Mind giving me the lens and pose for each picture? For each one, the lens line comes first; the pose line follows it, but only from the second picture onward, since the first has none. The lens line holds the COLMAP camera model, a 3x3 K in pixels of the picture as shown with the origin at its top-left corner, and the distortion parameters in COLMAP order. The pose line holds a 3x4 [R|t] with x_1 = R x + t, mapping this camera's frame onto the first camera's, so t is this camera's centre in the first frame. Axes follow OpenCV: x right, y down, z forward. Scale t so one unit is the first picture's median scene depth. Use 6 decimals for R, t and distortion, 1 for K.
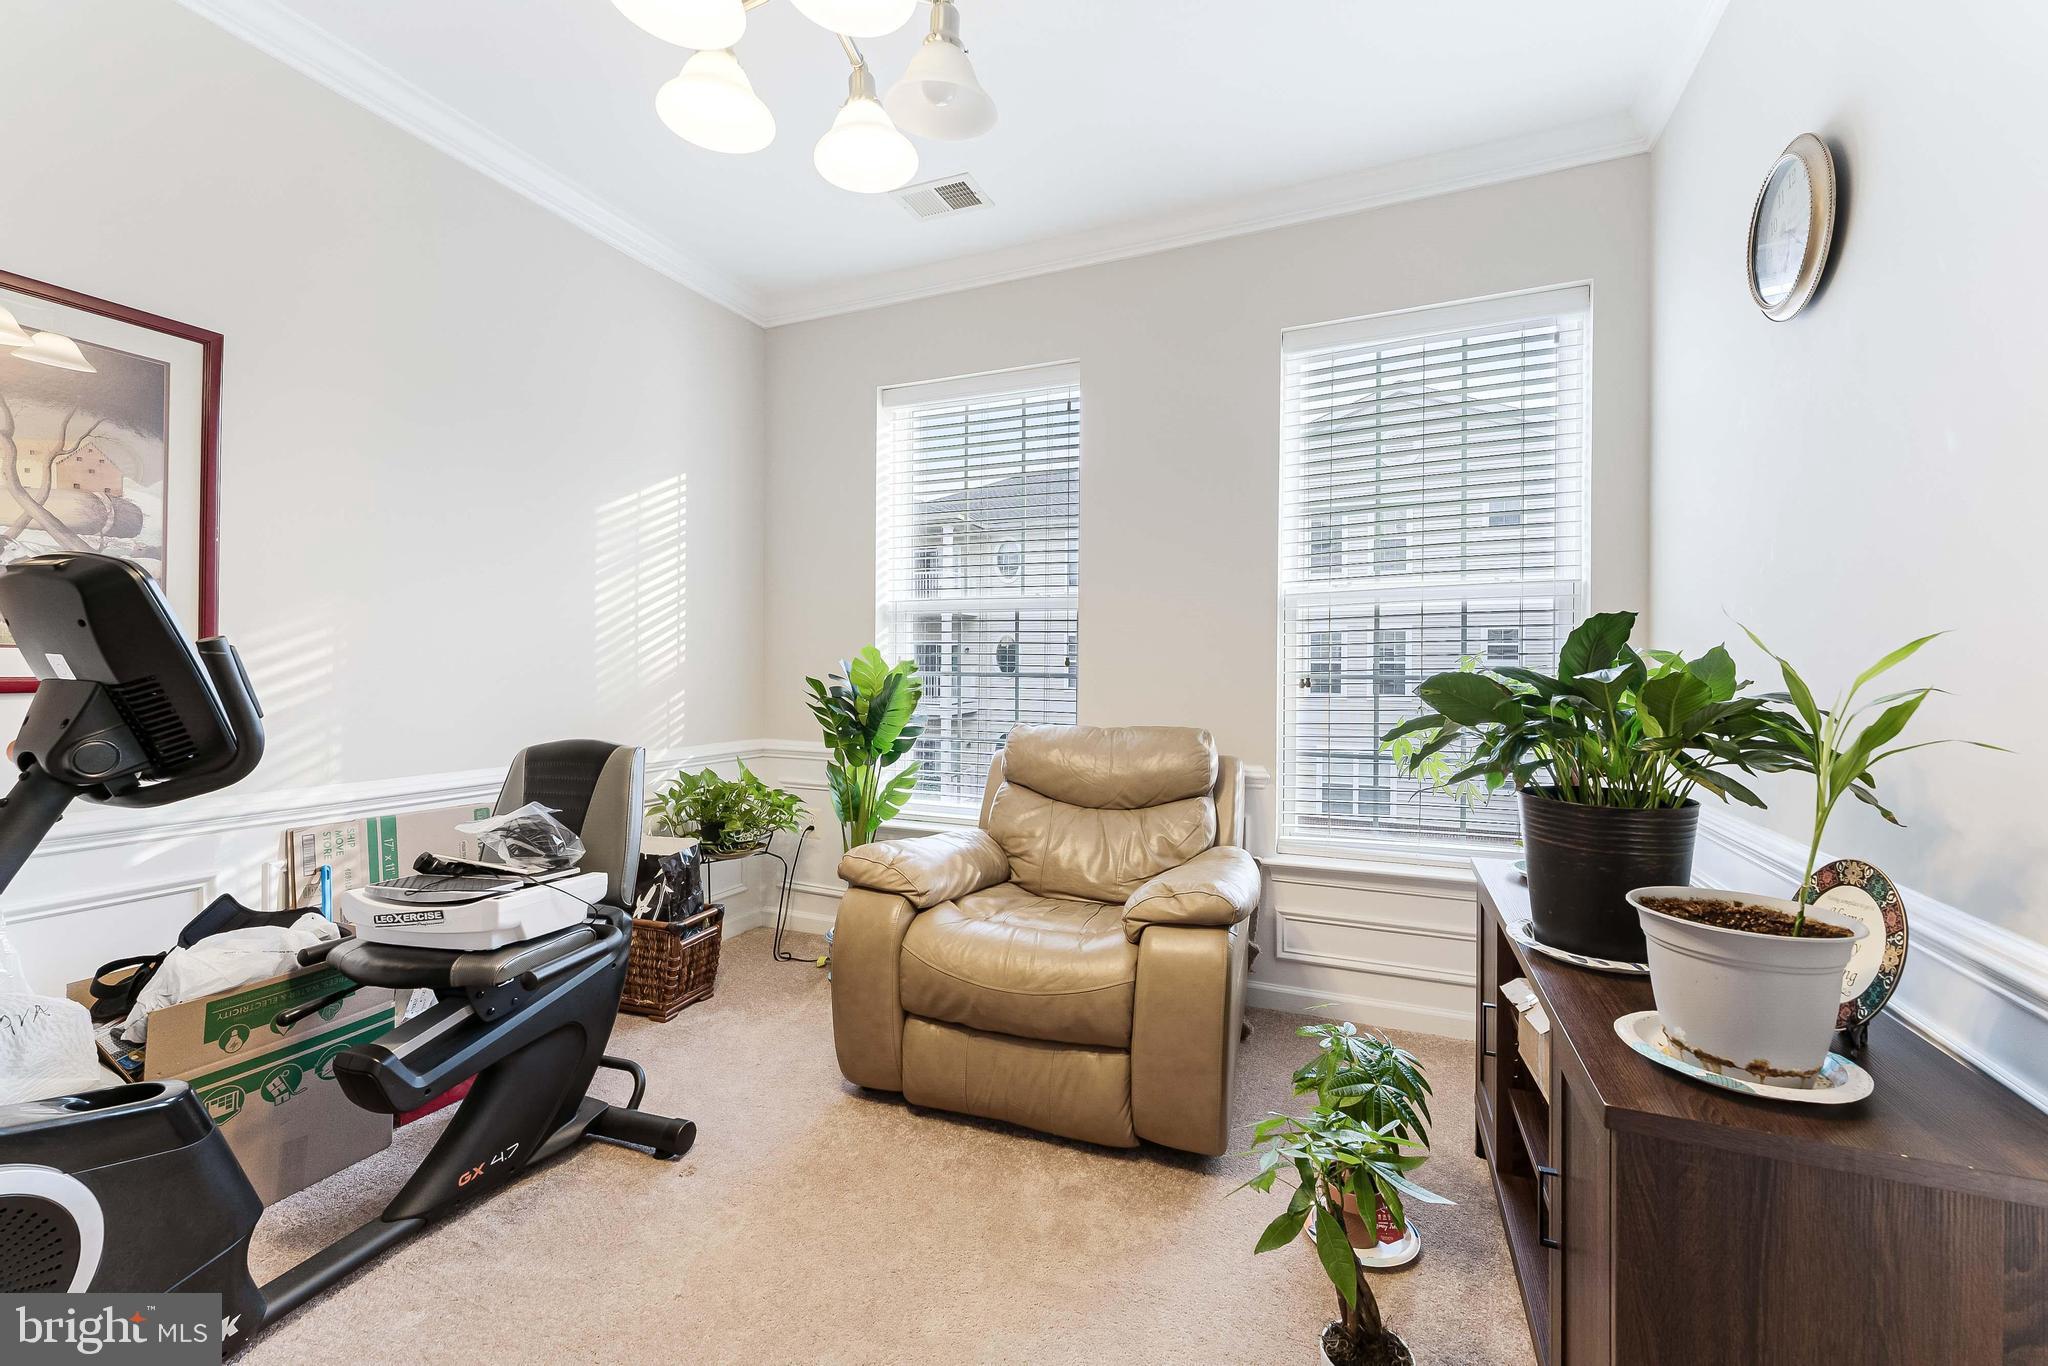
lens RADIAL K [[816.3, 0, 893.0], [0, 816.3, 668.4], [0, 0, 1]] dist [0.001861, -0.000046]
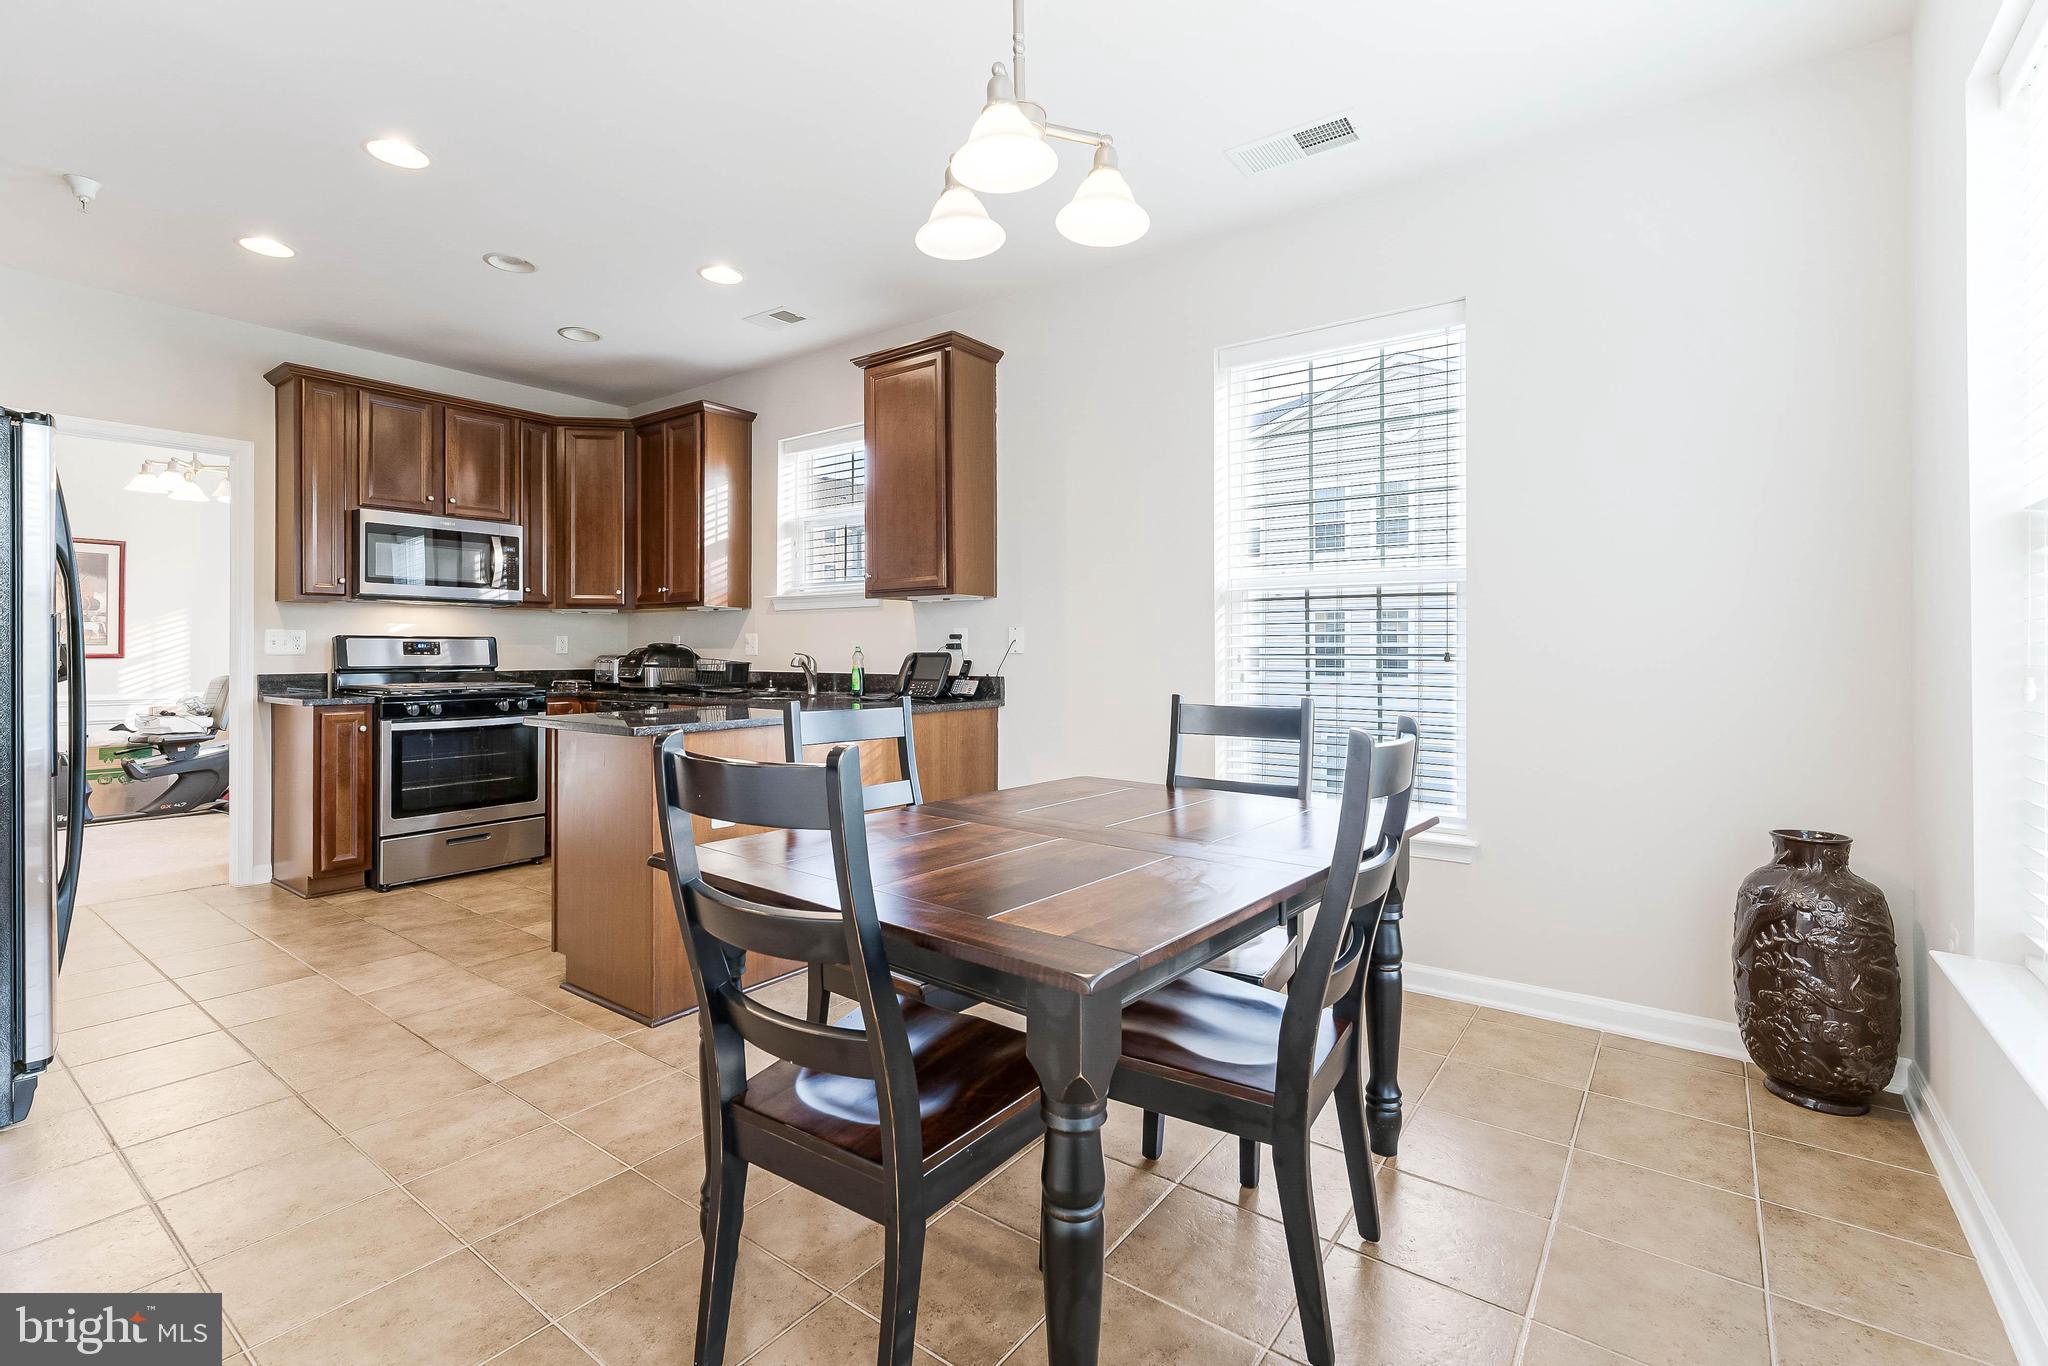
lens RADIAL K [[908.1, 0, 1021.9], [0, 908.1, 647.3], [0, 0, 1]] dist [0.000485, 0.000098]
pose [[0.972975, -0.006133, -0.230827, 3.052233], [0.005354, 0.999978, -0.004003, 0.018089], [0.230847, 0.002659, 0.972987, -1.452160]]
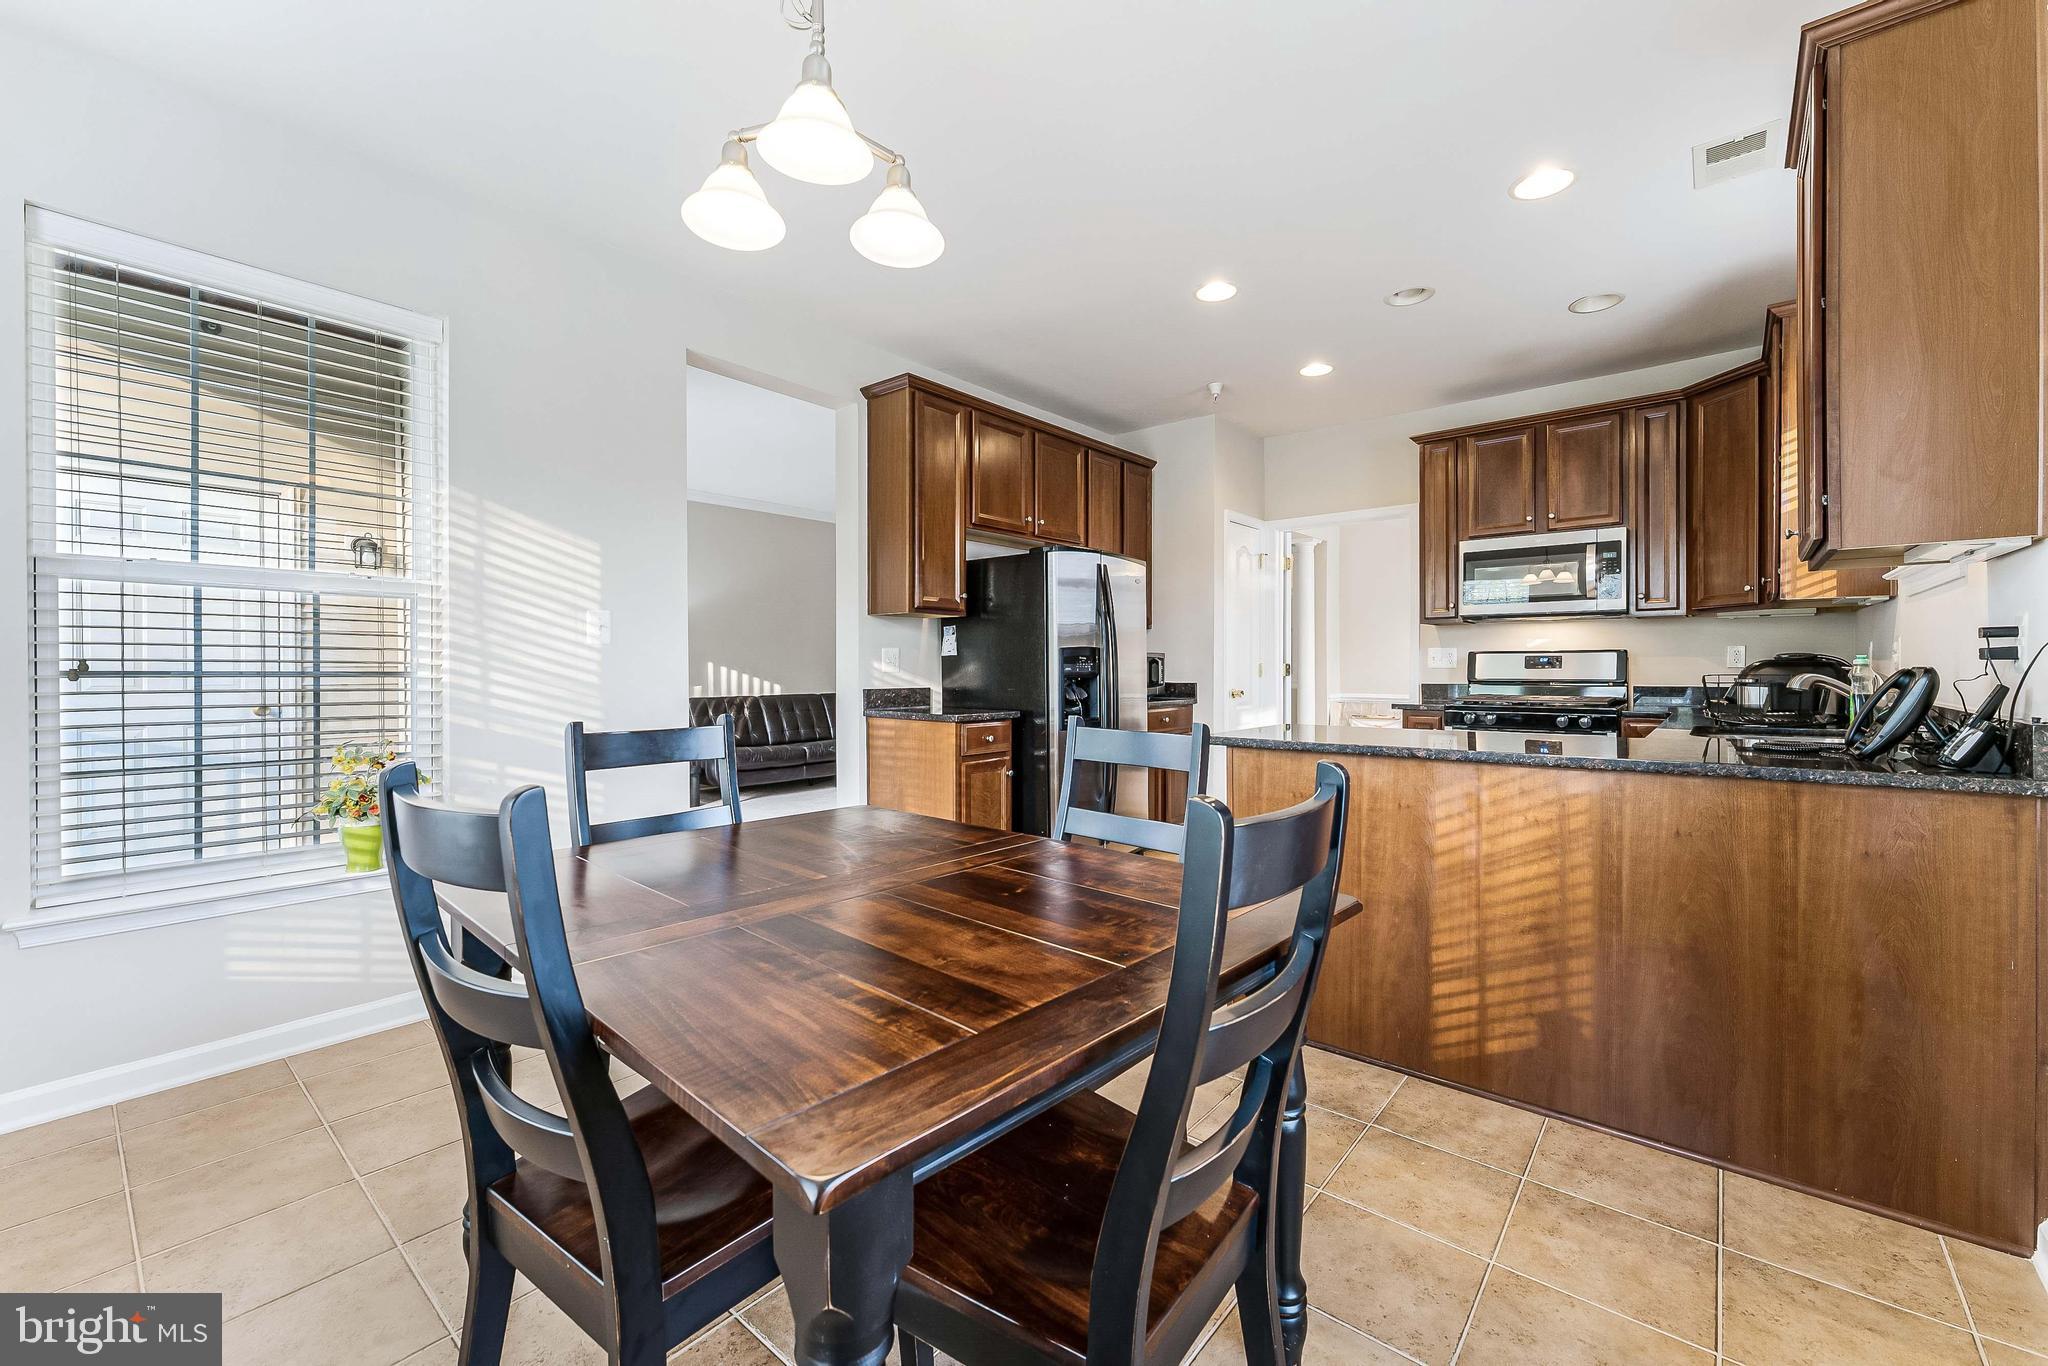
lens RADIAL K [[823.2, 0, 1031.2], [0, 823.2, 666.6], [0, 0, 1]] dist [-0.000142, -0.000025]
pose [[-0.283561, -0.004147, -0.958945, 3.537639], [0.002003, 0.999986, -0.004917, 0.023245], [0.958952, -0.003315, -0.283549, -0.159484]]
